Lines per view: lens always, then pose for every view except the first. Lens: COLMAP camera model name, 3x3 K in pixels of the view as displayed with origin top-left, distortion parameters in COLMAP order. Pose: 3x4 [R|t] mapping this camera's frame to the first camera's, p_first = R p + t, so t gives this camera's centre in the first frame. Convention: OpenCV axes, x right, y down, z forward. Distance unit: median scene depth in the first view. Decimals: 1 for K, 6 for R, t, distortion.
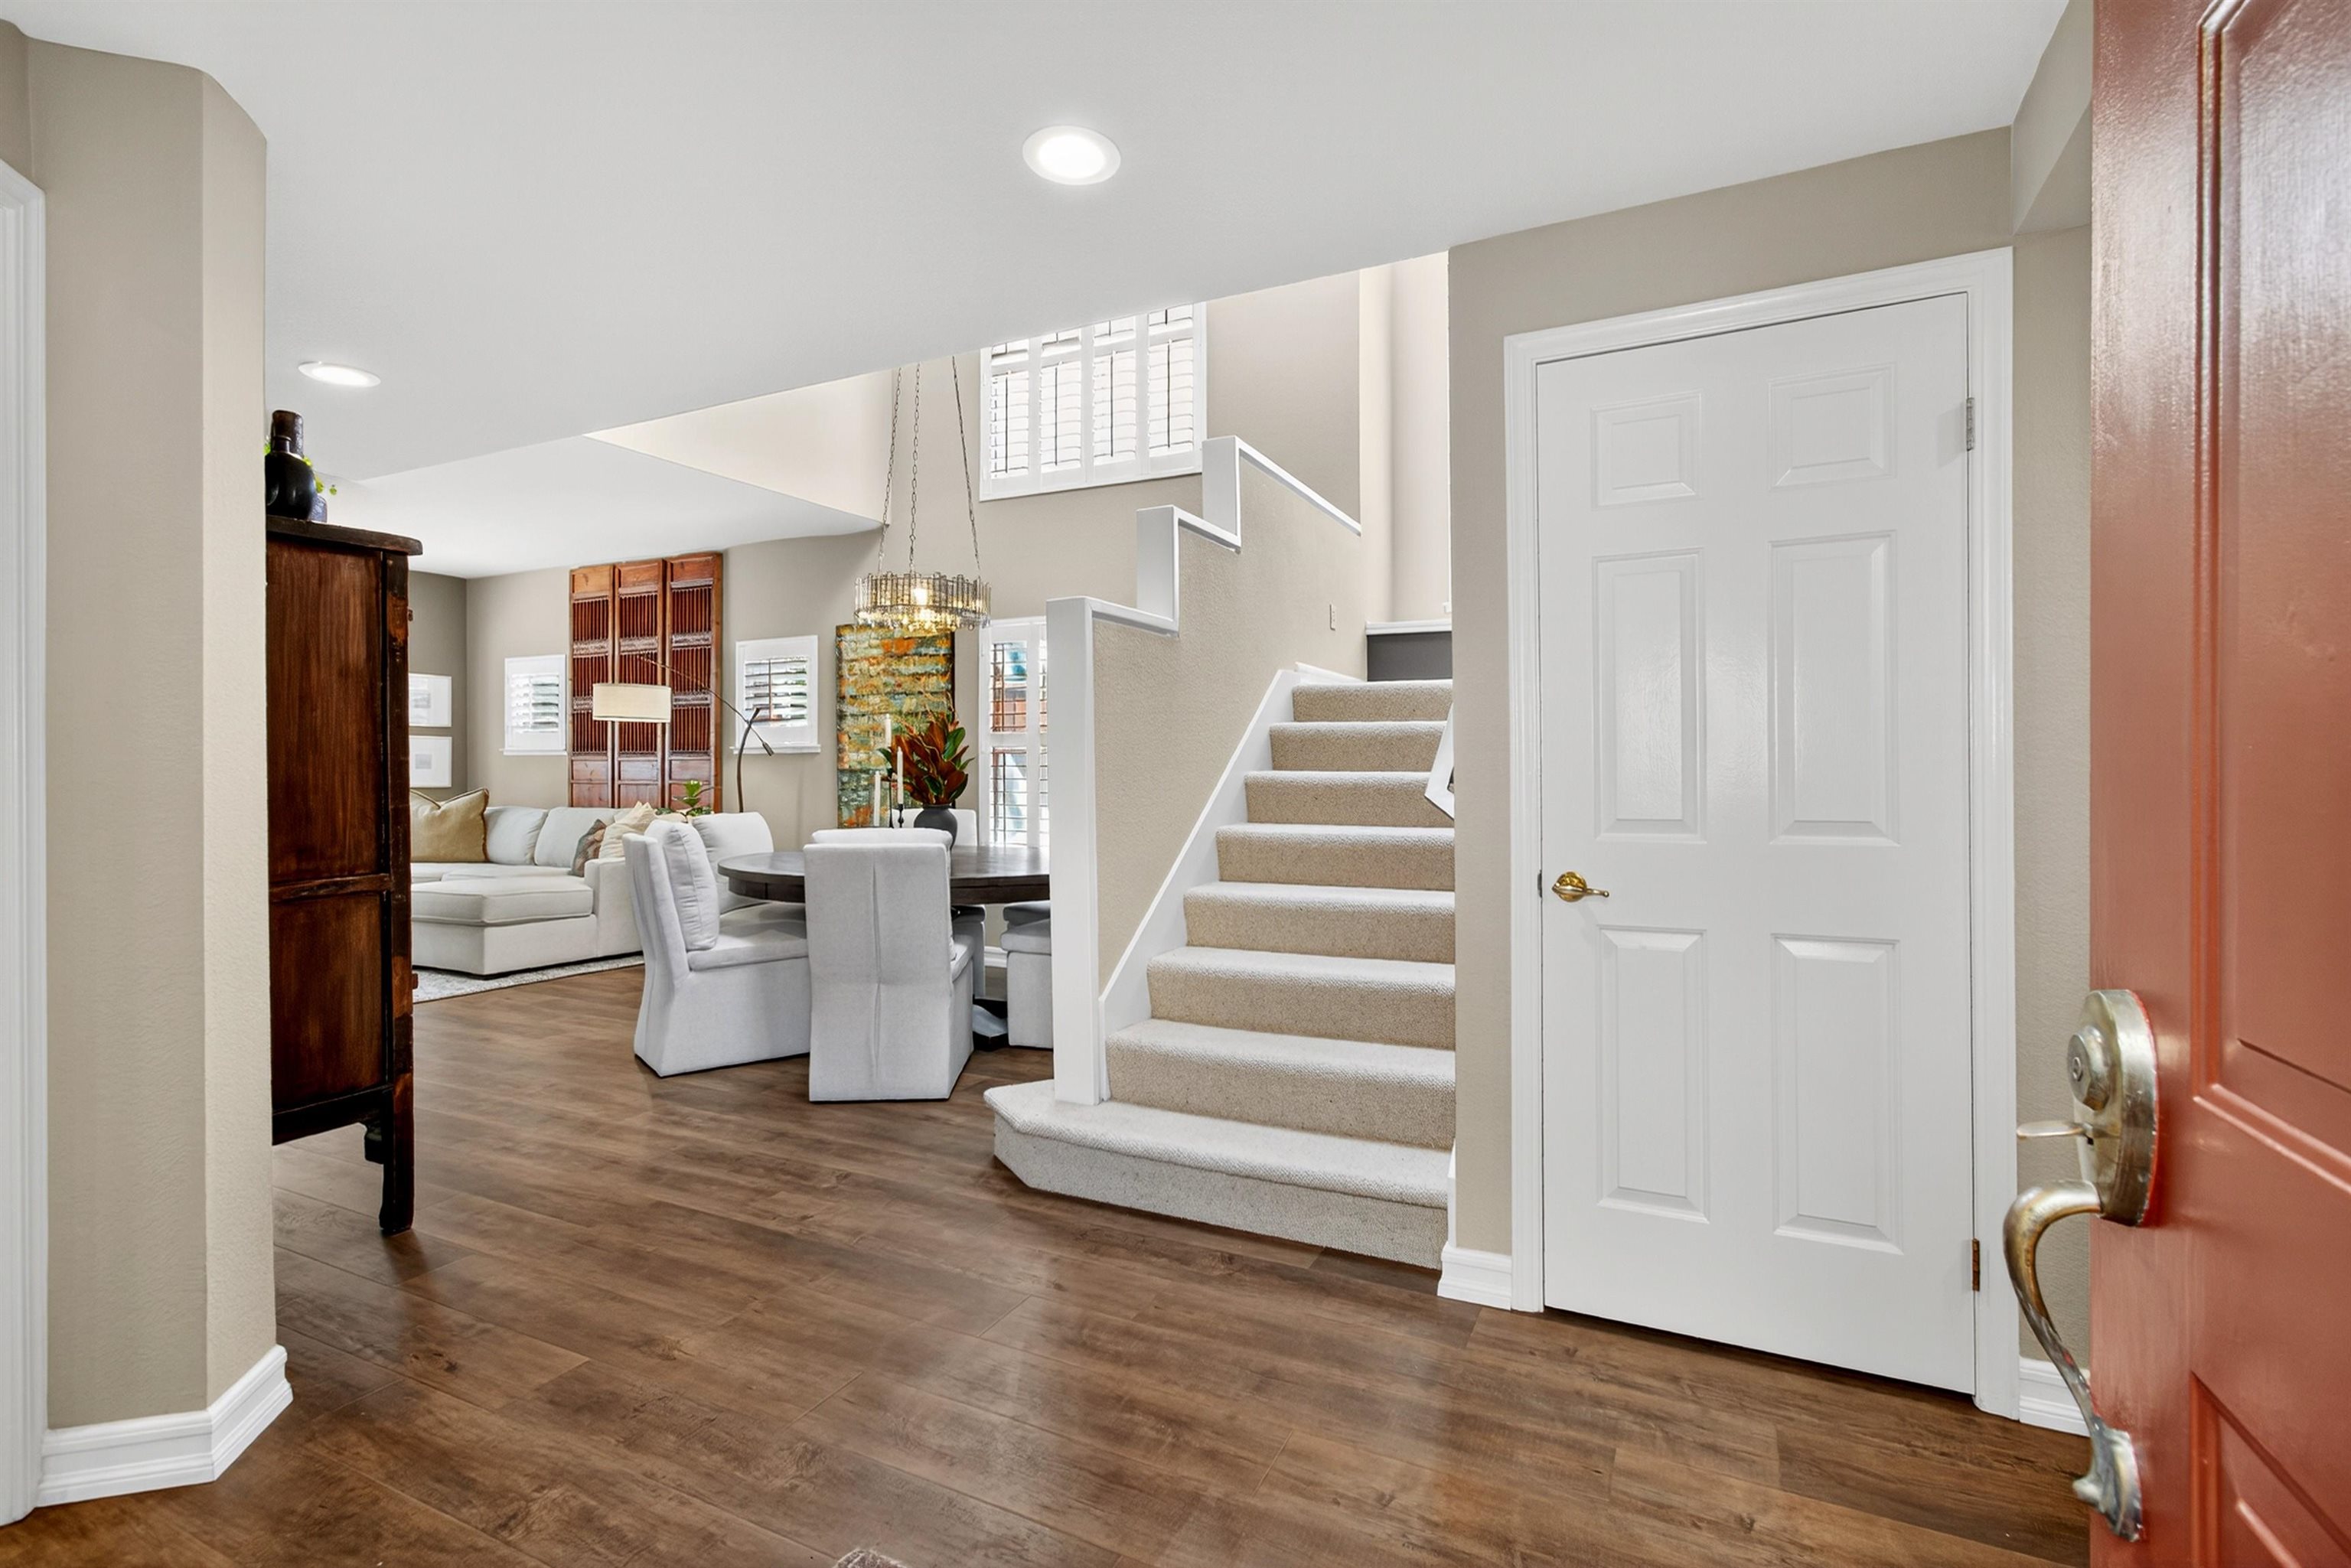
lens RADIAL K [[1068.5, 0, 1171.4], [0, 1068.5, 783.1], [0, 0, 1]] dist [0.009167, -0.000500]
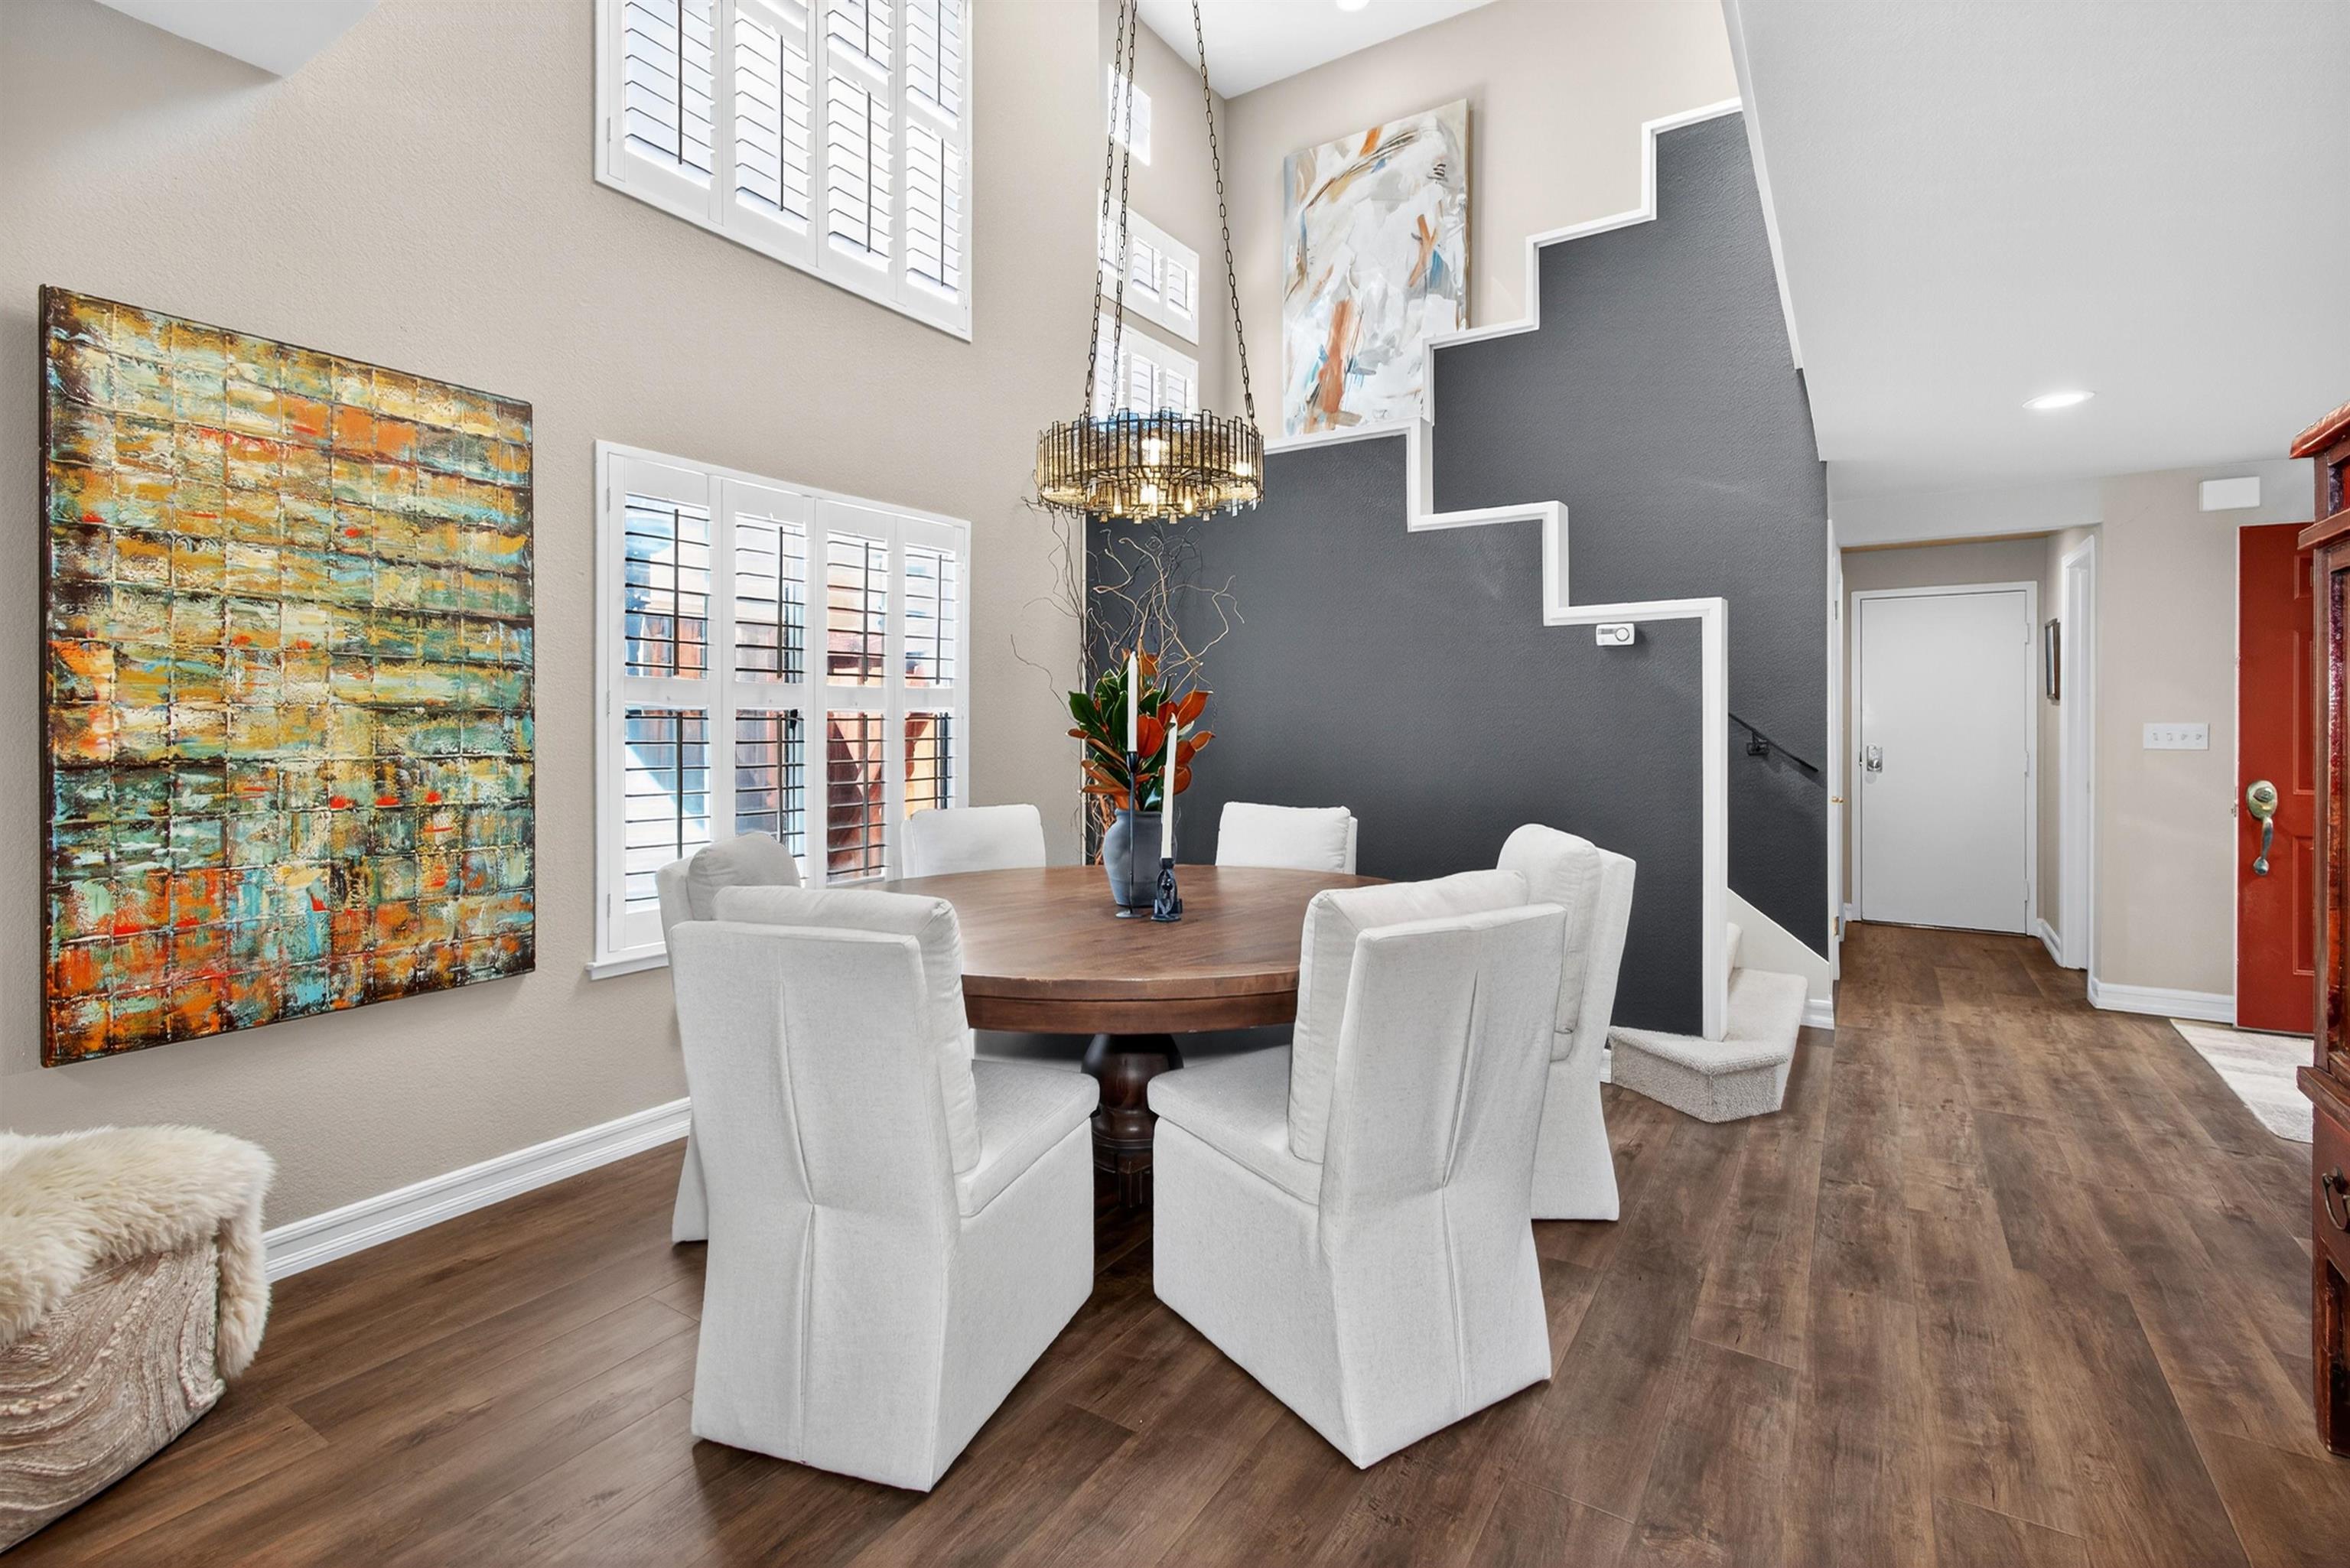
lens RADIAL K [[1068.0, 0, 1156.1], [0, 1068.0, 715.3], [0, 0, 1]] dist [0.009167, -0.000500]
pose [[0.110123, -0.002175, 0.993916, -1.258834], [-0.000462, 0.999997, 0.002239, -0.057777], [-0.993918, -0.000706, 0.110122, 1.408613]]
